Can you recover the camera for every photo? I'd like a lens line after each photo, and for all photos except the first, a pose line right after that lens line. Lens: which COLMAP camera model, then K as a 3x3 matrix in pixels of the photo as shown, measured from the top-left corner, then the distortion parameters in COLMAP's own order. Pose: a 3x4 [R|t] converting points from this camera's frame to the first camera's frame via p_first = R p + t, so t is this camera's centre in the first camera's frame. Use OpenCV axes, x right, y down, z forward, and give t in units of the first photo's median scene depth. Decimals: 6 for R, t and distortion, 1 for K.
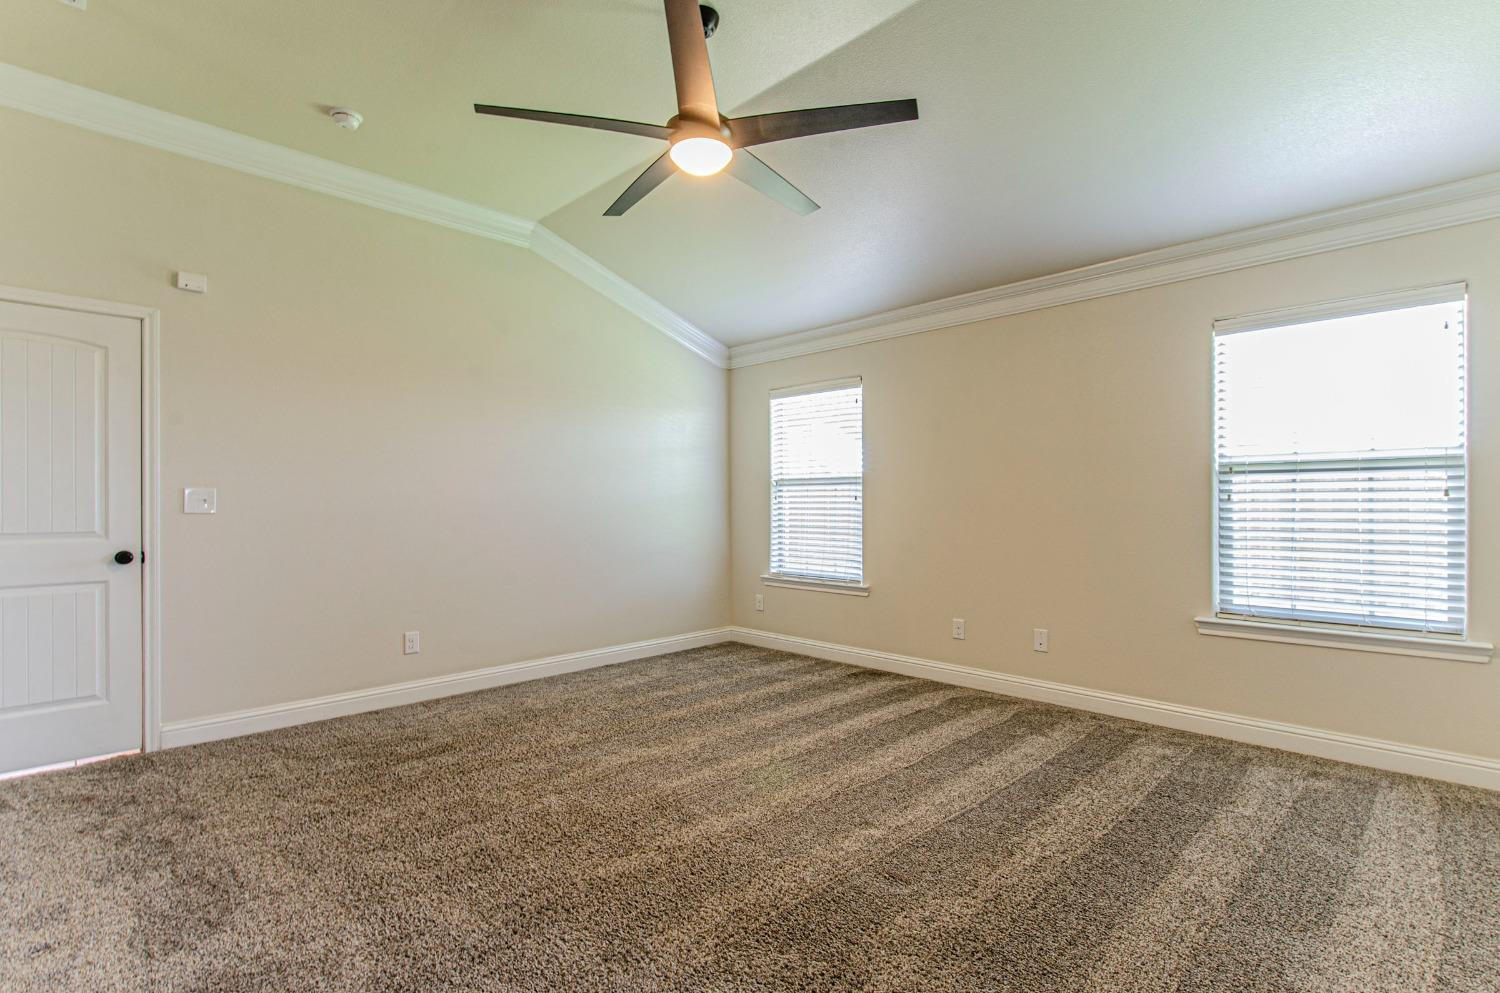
lens RADIAL K [[723.7, 0, 739.3], [0, 723.7, 498.0], [0, 0, 1]] dist [-0.011335, 0.001524]
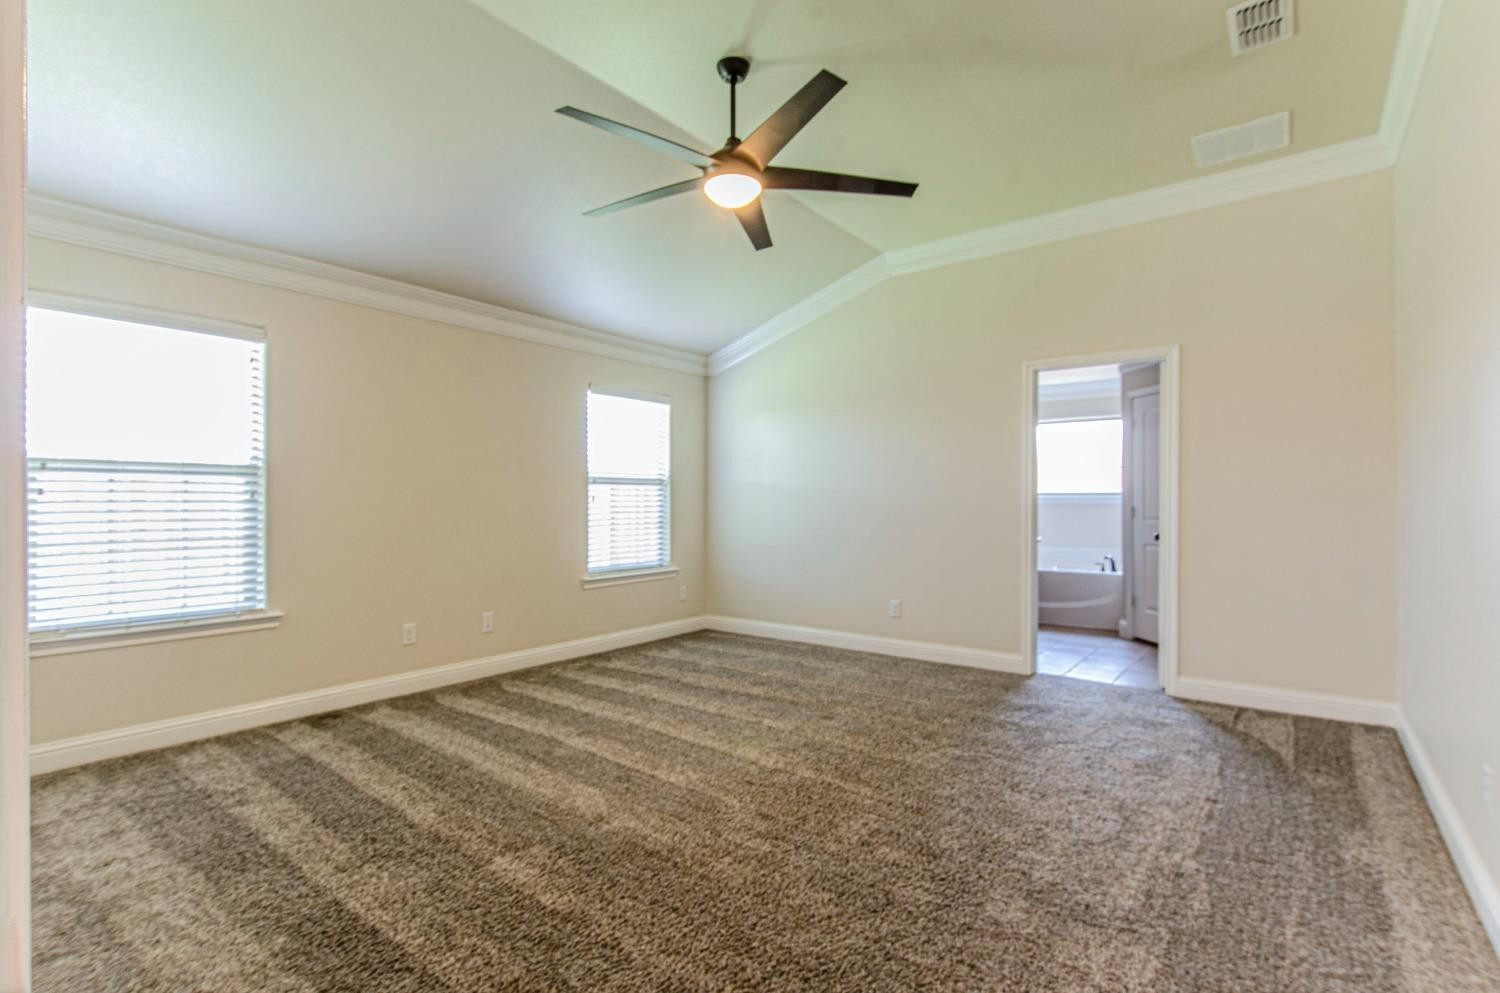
lens RADIAL K [[763.1, 0, 742.3], [0, 763.1, 496.3], [0, 0, 1]] dist [-0.007281, -0.000803]
pose [[-0.176766, 0.010431, 0.984198, -0.776192], [-0.004074, 0.999928, -0.011330, 0.009039], [-0.984244, -0.006013, -0.176711, 0.759999]]
